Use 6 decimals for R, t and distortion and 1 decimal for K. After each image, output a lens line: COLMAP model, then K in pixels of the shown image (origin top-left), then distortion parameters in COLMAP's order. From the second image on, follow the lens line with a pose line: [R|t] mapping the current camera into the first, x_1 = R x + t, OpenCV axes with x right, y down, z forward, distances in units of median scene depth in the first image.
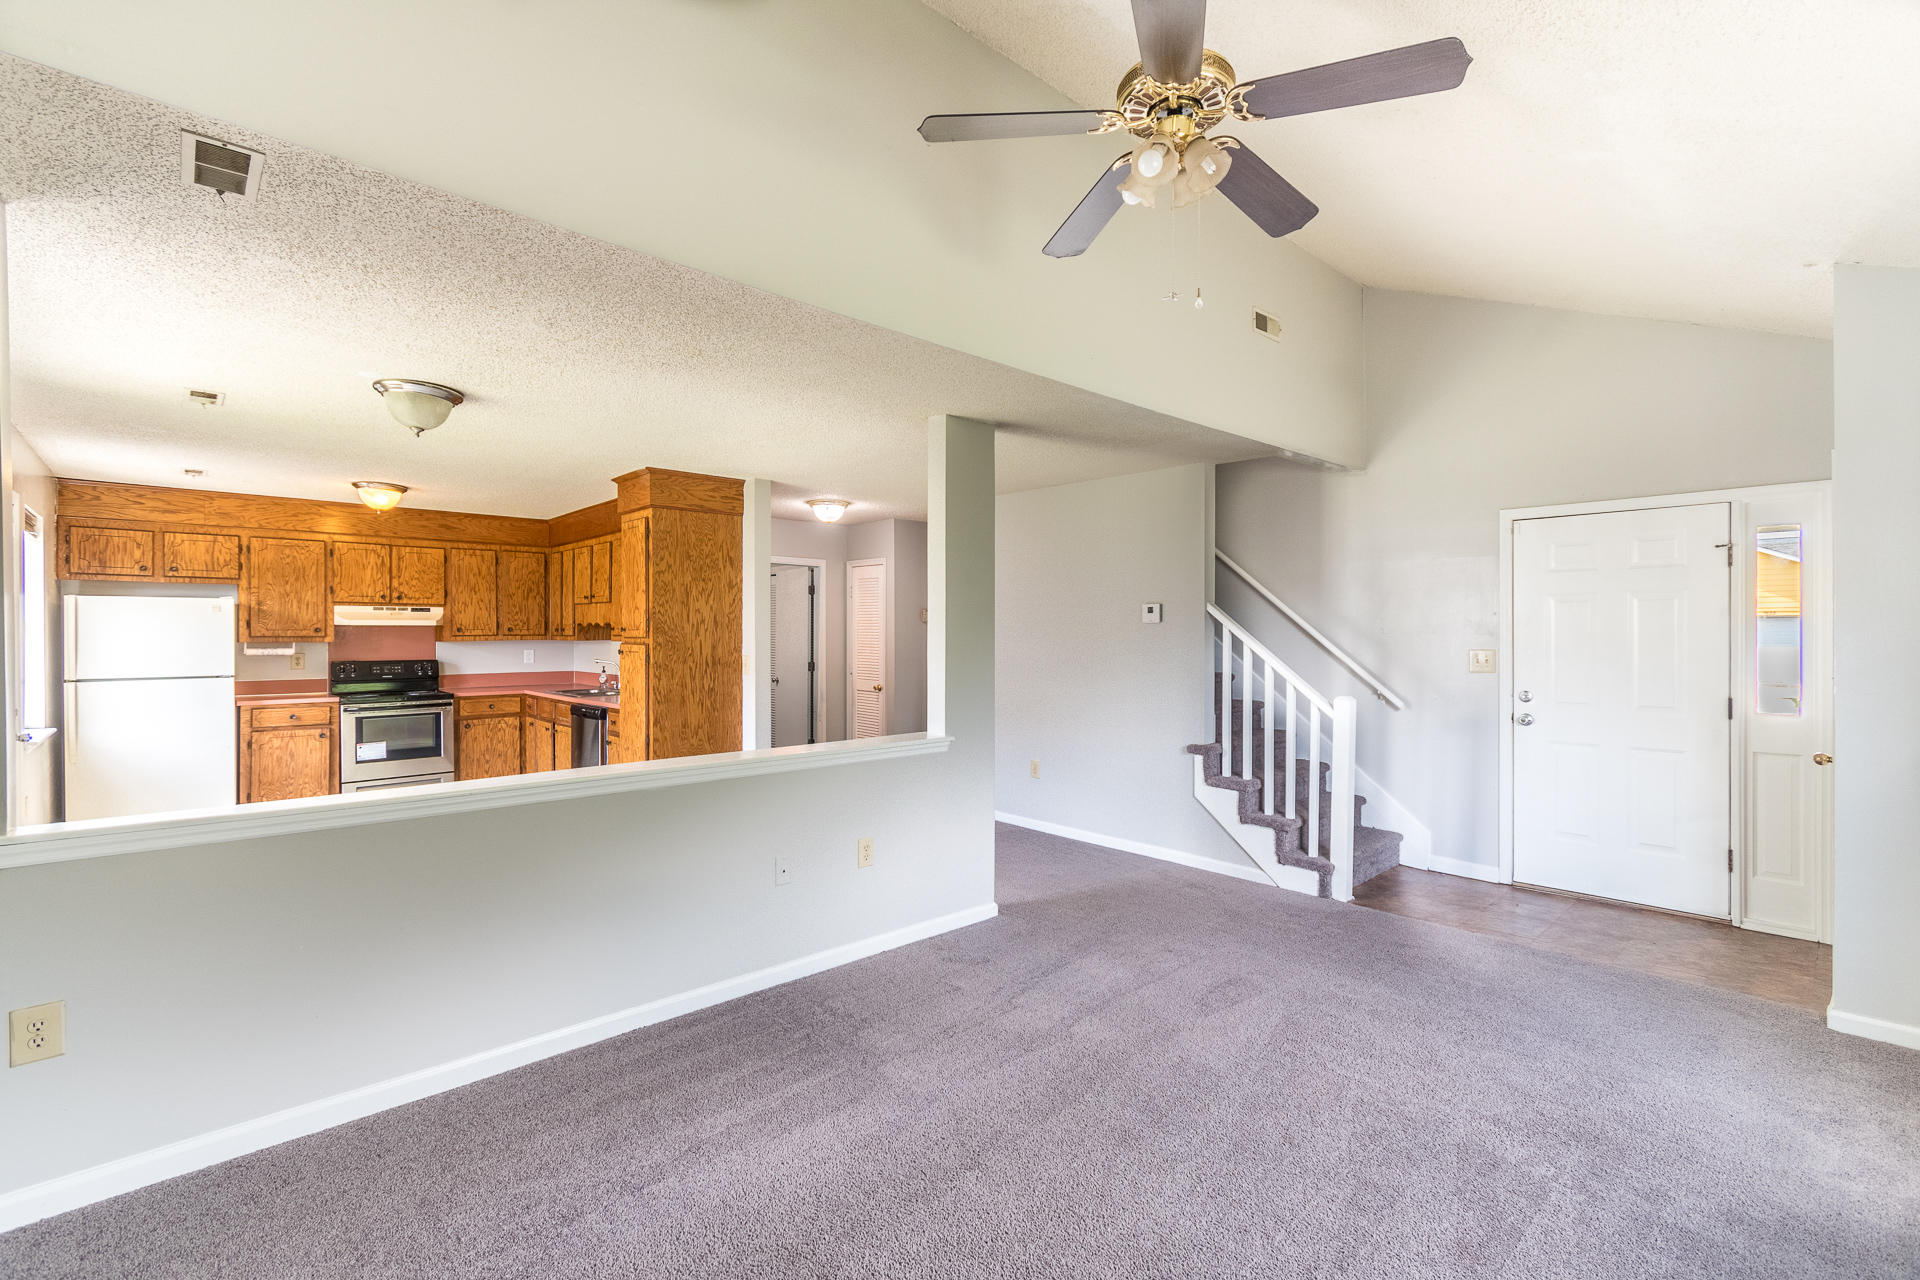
lens RADIAL K [[851.9, 0, 976.3], [0, 851.9, 636.2], [0, 0, 1]] dist [-0.001613, -0.000753]
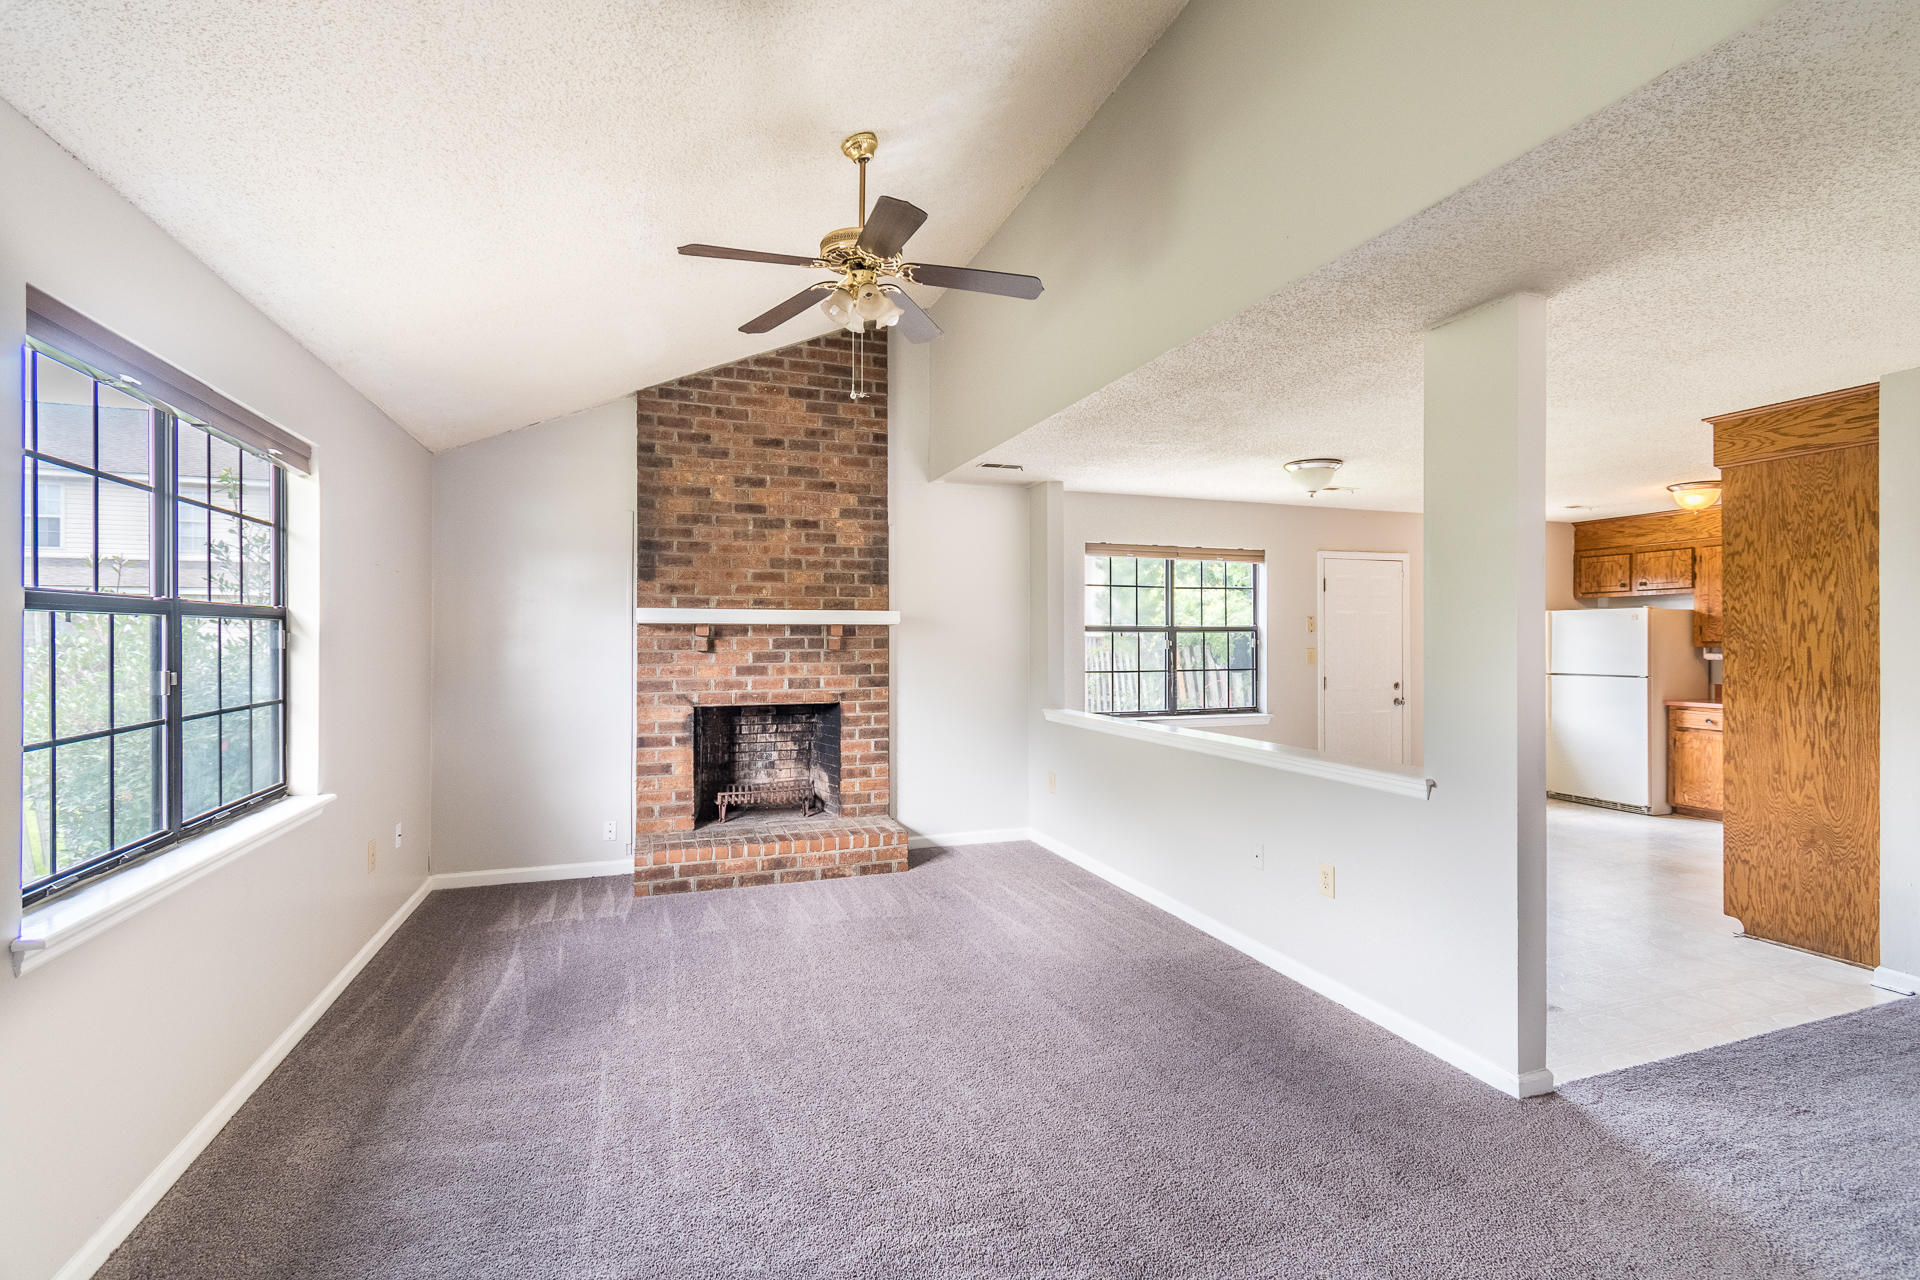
lens RADIAL K [[851.9, 0, 947.7], [0, 851.9, 636.9], [0, 0, 1]] dist [0.002094, 0.000160]
pose [[-0.410102, -0.004214, -0.912030, 0.479097], [-0.003803, 0.999989, -0.002910, 0.001066], [0.912032, 0.002275, -0.410113, 0.565170]]
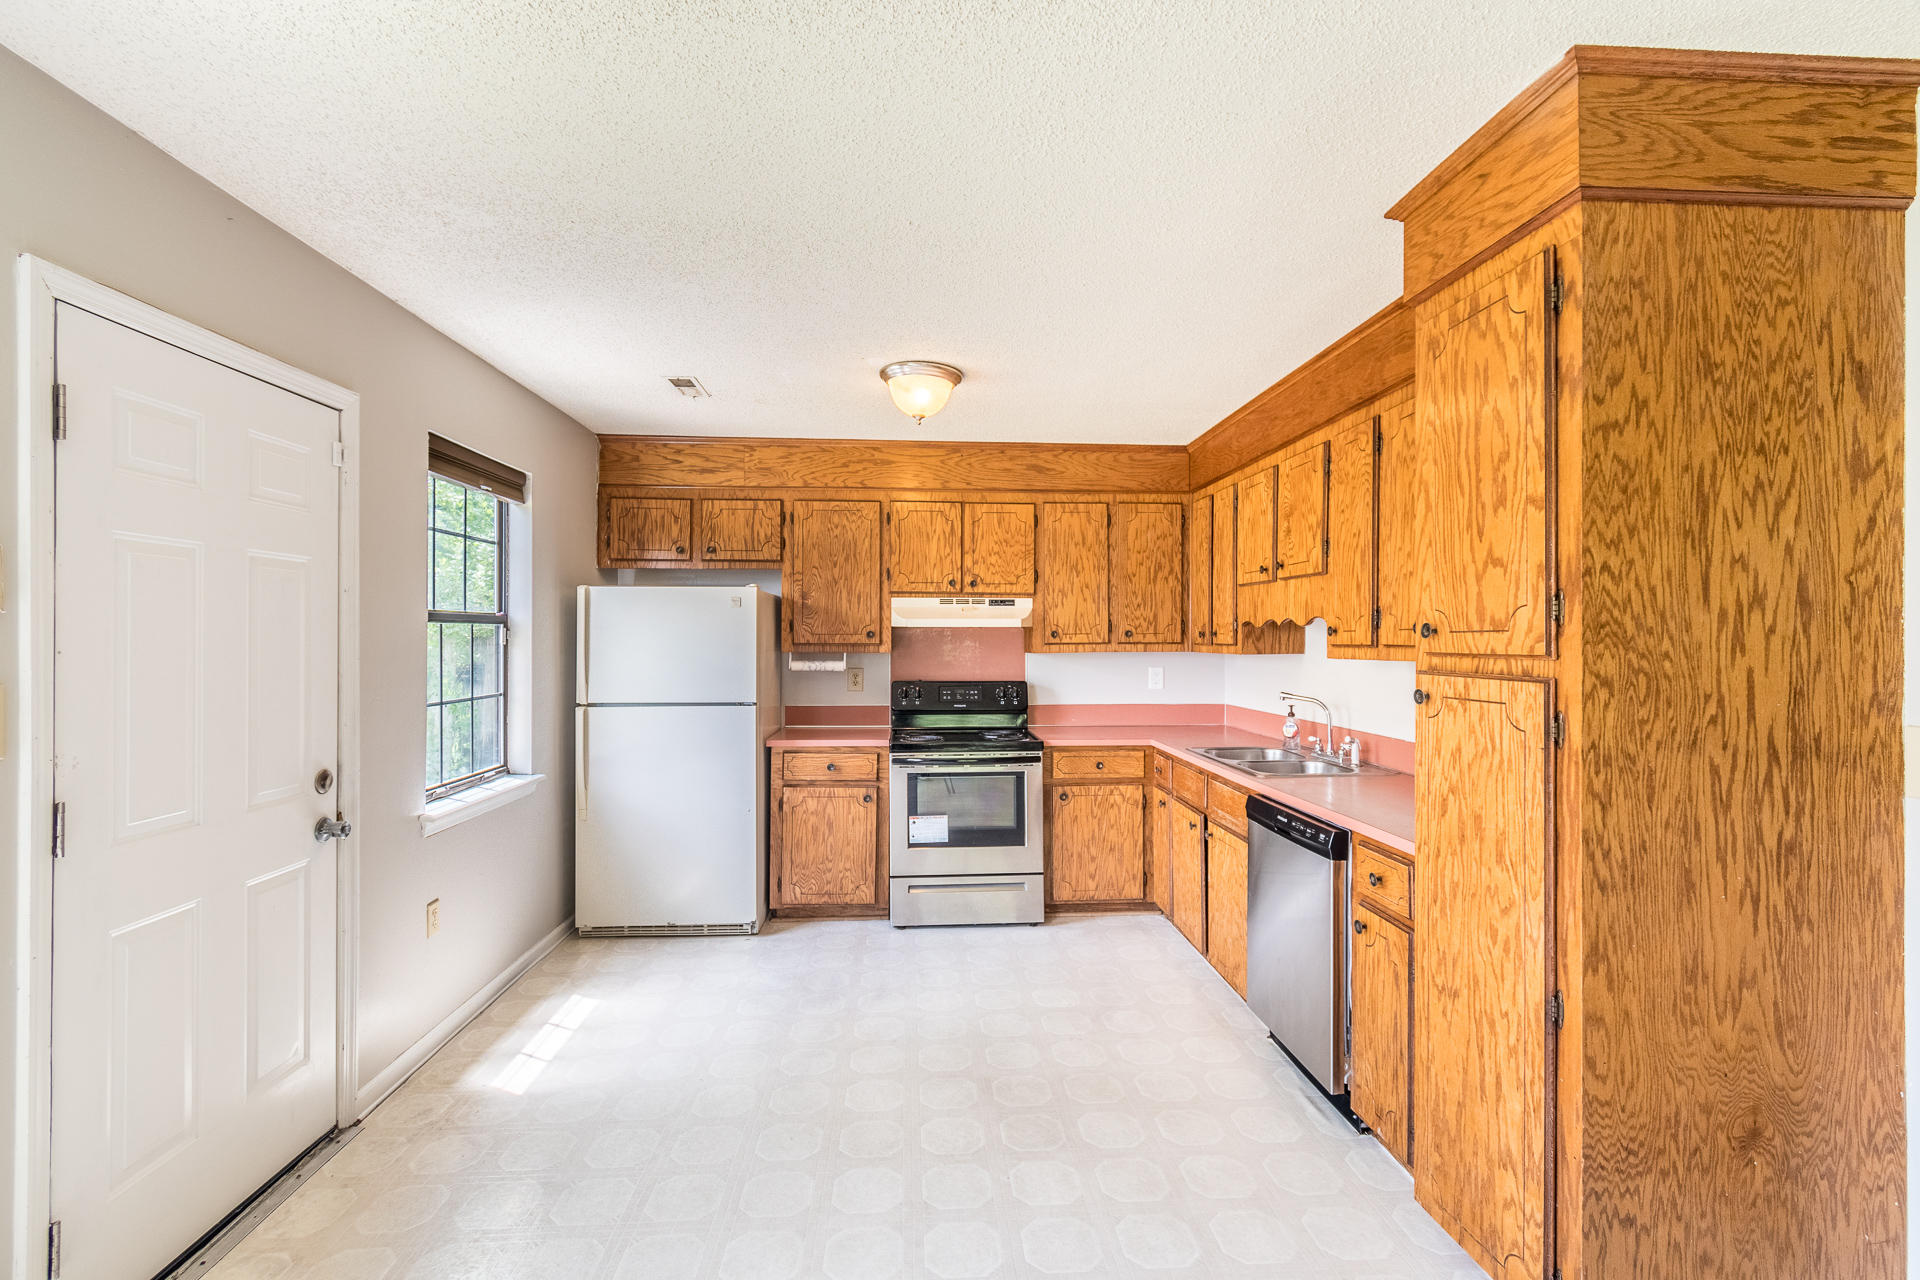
lens RADIAL K [[856.2, 0, 964.1], [0, 856.2, 635.8], [0, 0, 1]] dist [0.001548, -0.000360]
pose [[0.773236, -0.000248, -0.634119, -0.294740], [-0.004861, 0.999968, -0.006318, -0.002376], [0.634100, 0.007968, 0.773210, 0.533071]]
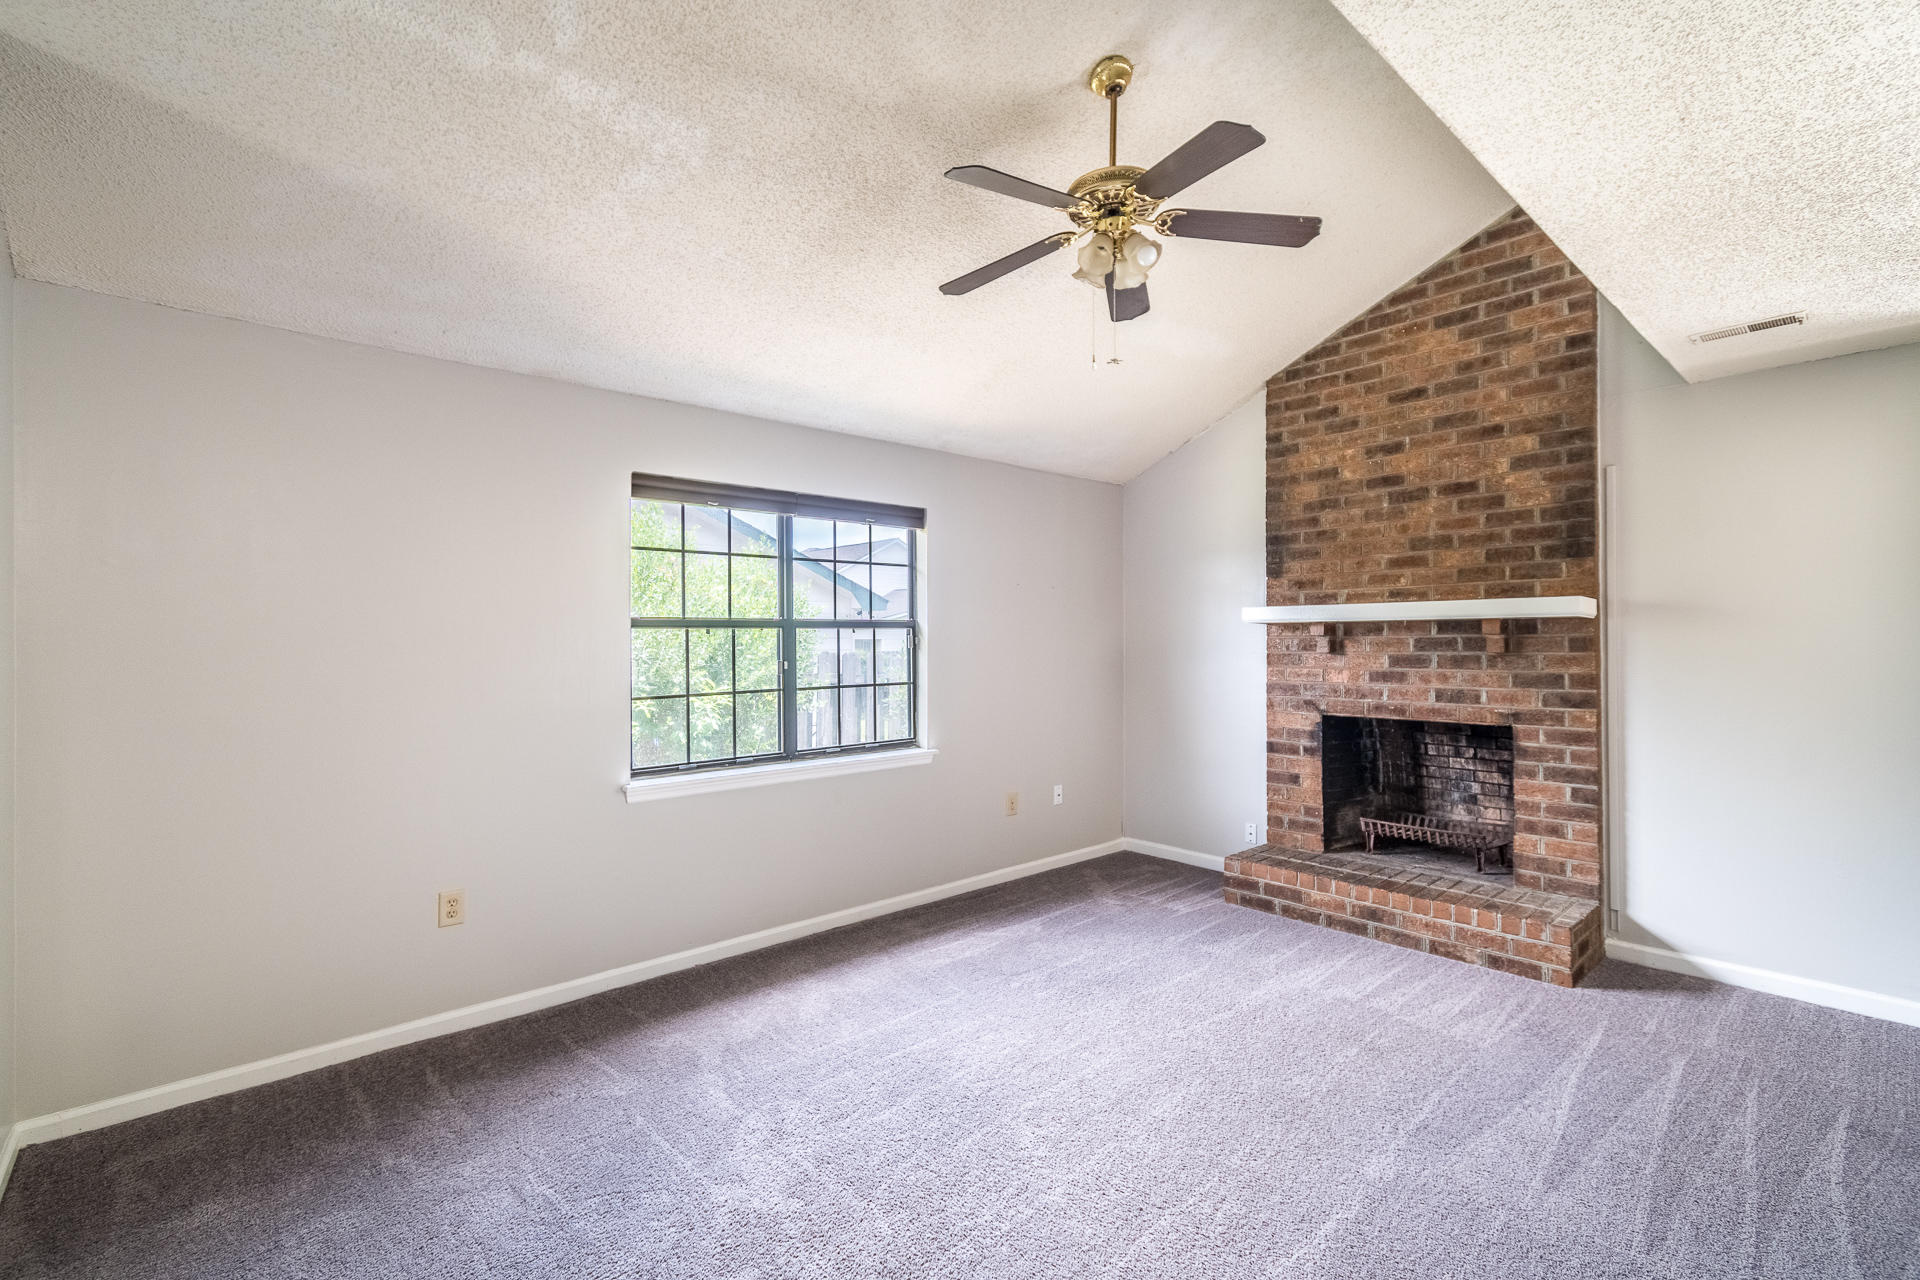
lens RADIAL K [[836.8, 0, 960.0], [0, 836.8, 640.0], [0, 0, 1]] dist [-0.000832, -0.000179]
pose [[-0.999727, 0.003058, 0.023183, 0.137456], [0.003127, 0.999991, 0.002954, -0.000701], [-0.023173, 0.003026, -0.999727, 0.729334]]
